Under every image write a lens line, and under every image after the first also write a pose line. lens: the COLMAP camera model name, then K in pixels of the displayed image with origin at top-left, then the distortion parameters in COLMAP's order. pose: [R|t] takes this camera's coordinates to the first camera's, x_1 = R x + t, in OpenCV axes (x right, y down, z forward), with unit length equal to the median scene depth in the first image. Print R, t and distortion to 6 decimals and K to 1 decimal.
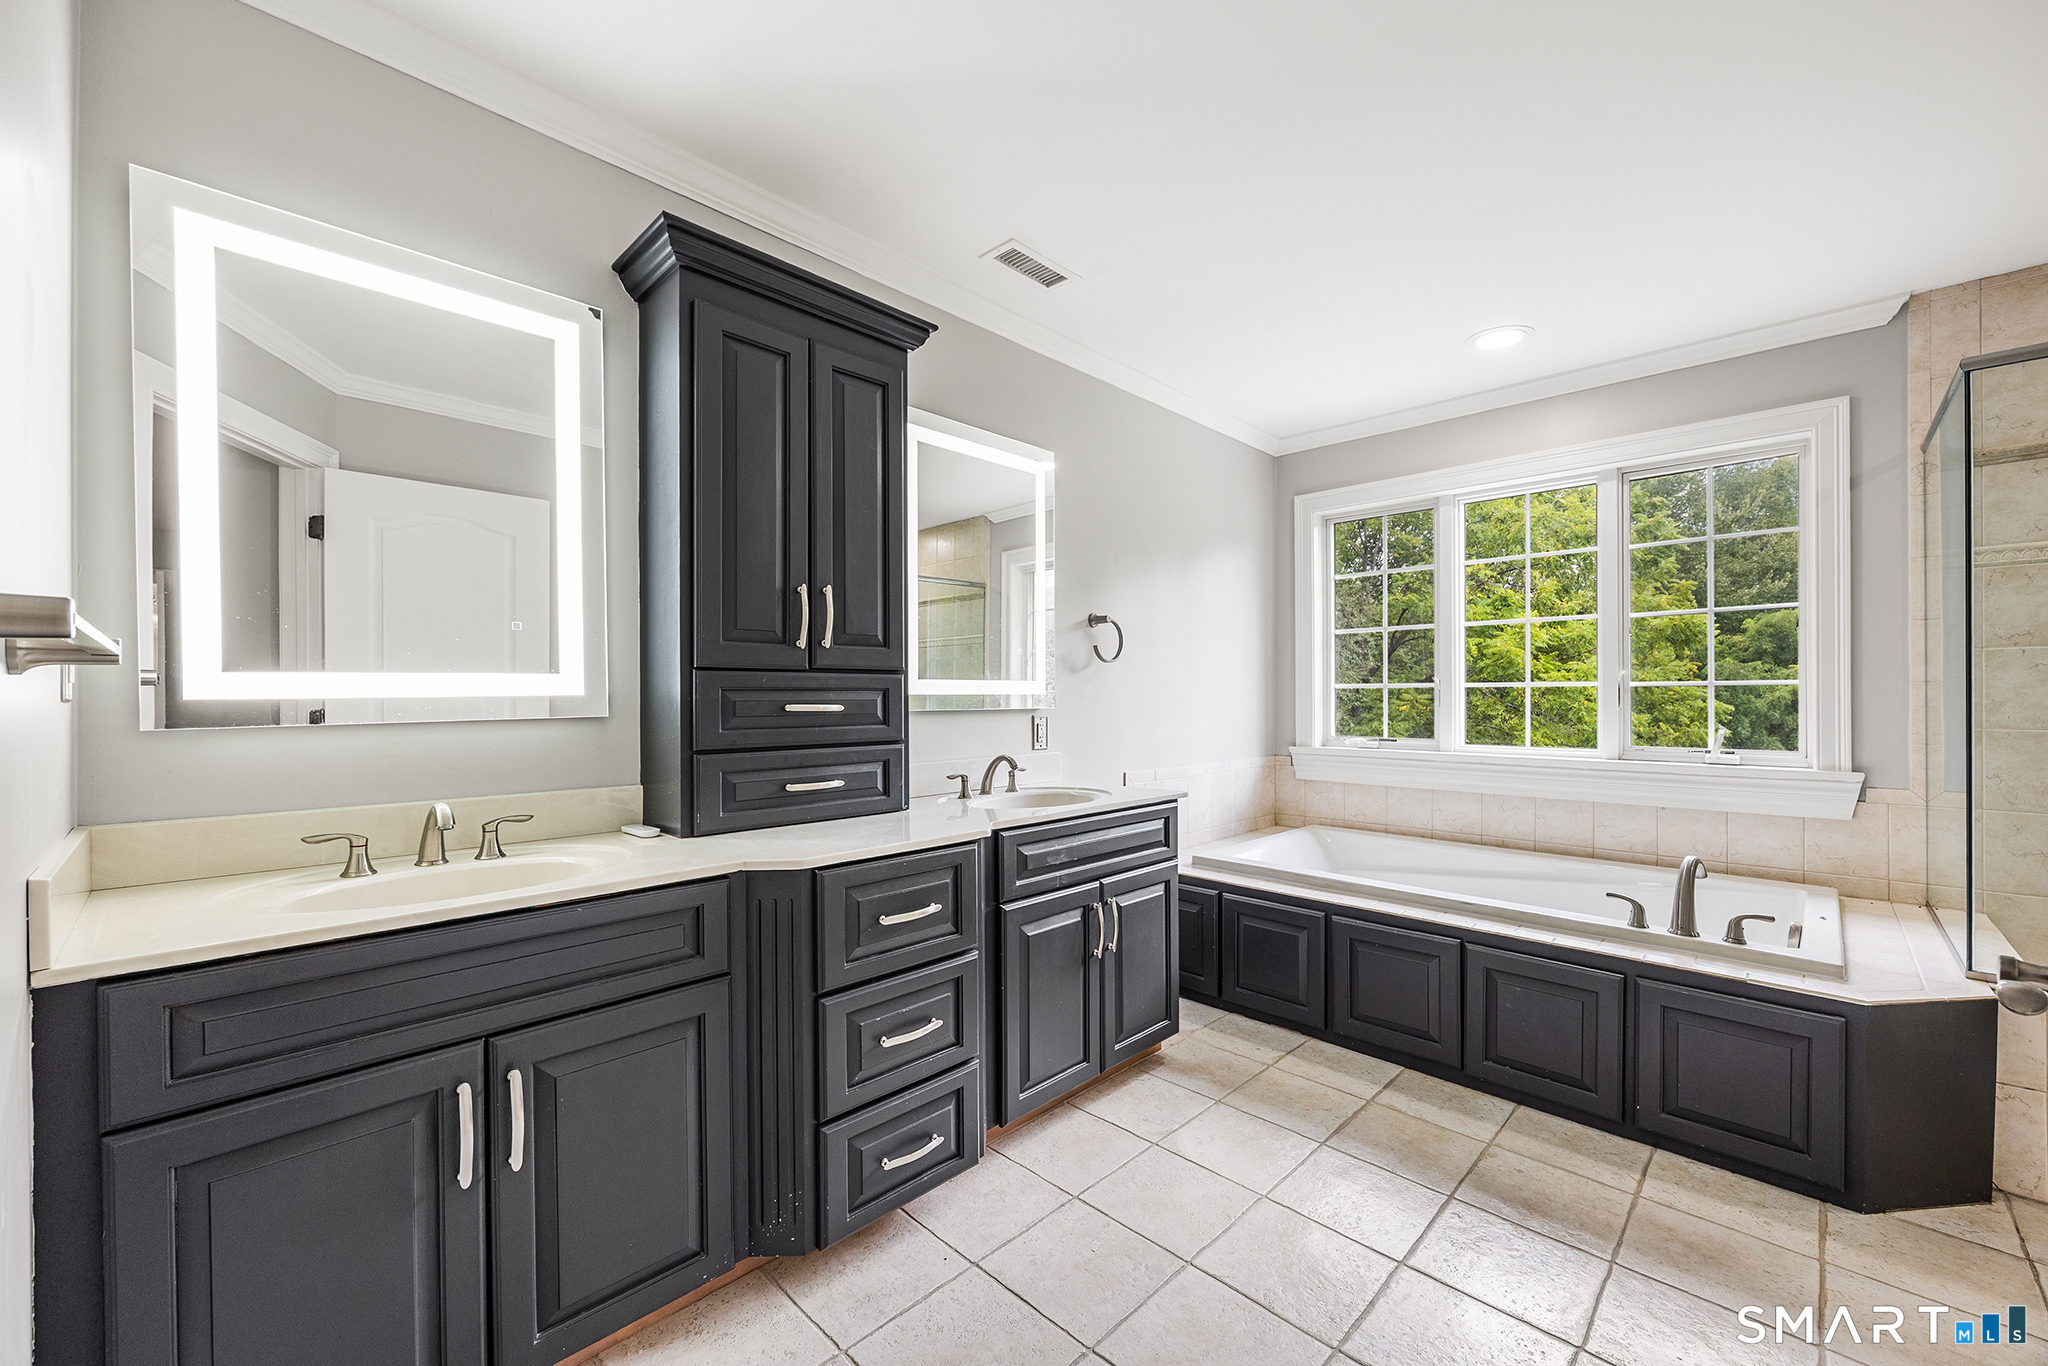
lens RADIAL K [[801.1, 0, 1028.0], [0, 801.1, 671.1], [0, 0, 1]] dist [-0.002867, -0.000468]
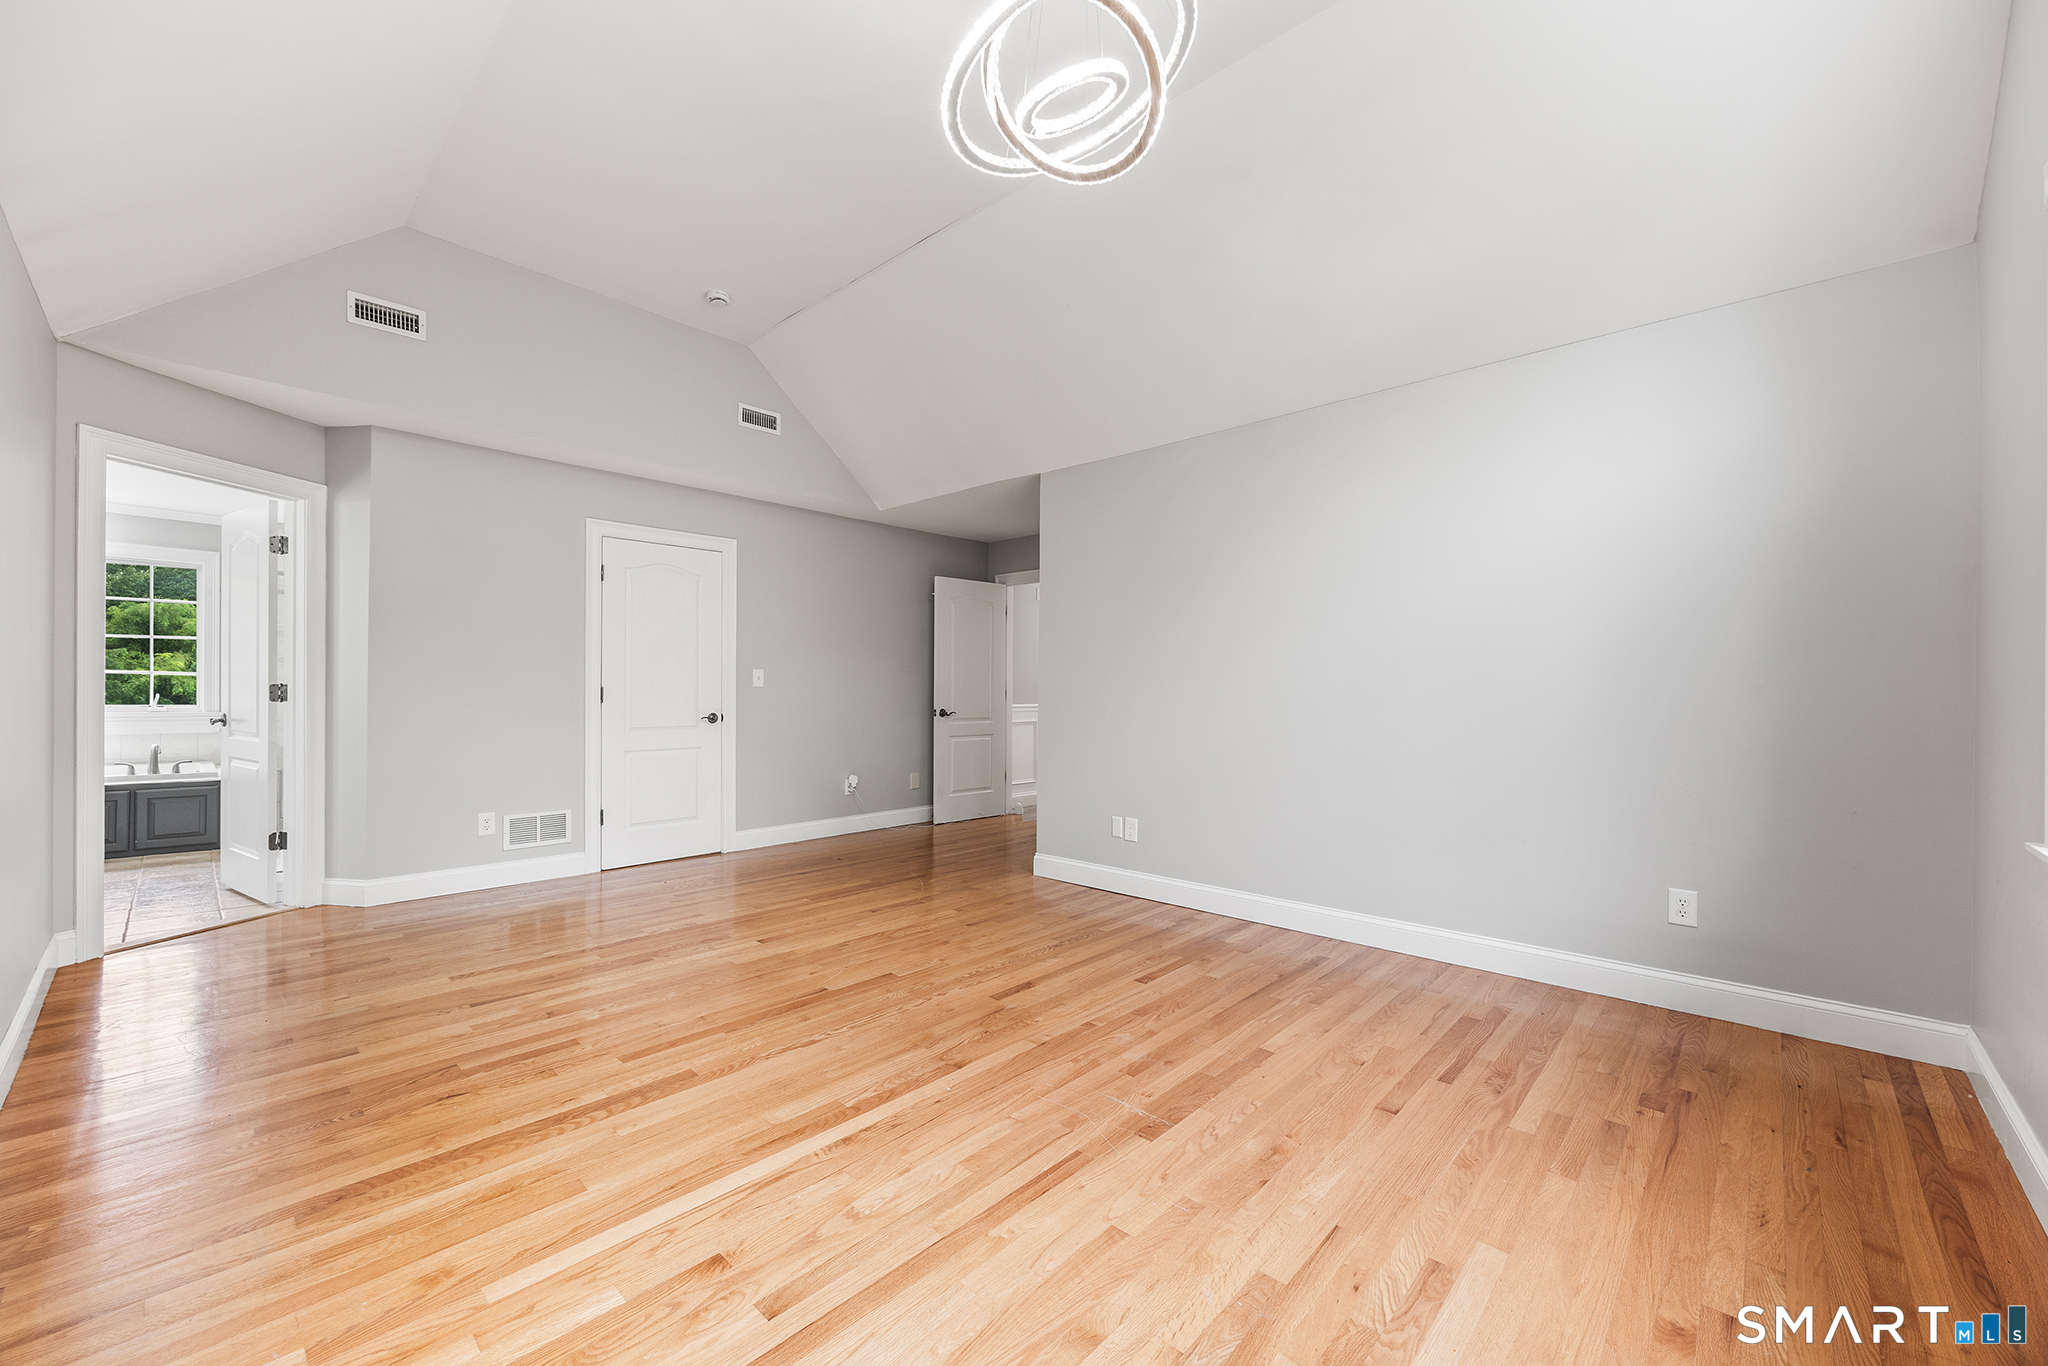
lens RADIAL K [[801.1, 0, 1028.0], [0, 801.1, 671.1], [0, 0, 1]] dist [-0.002867, -0.000468]
pose [[-0.028318, 0.009254, 0.999556, -1.090185], [-0.025870, 0.999615, -0.009988, -0.018855], [-0.999264, -0.026142, -0.028067, -1.022461]]
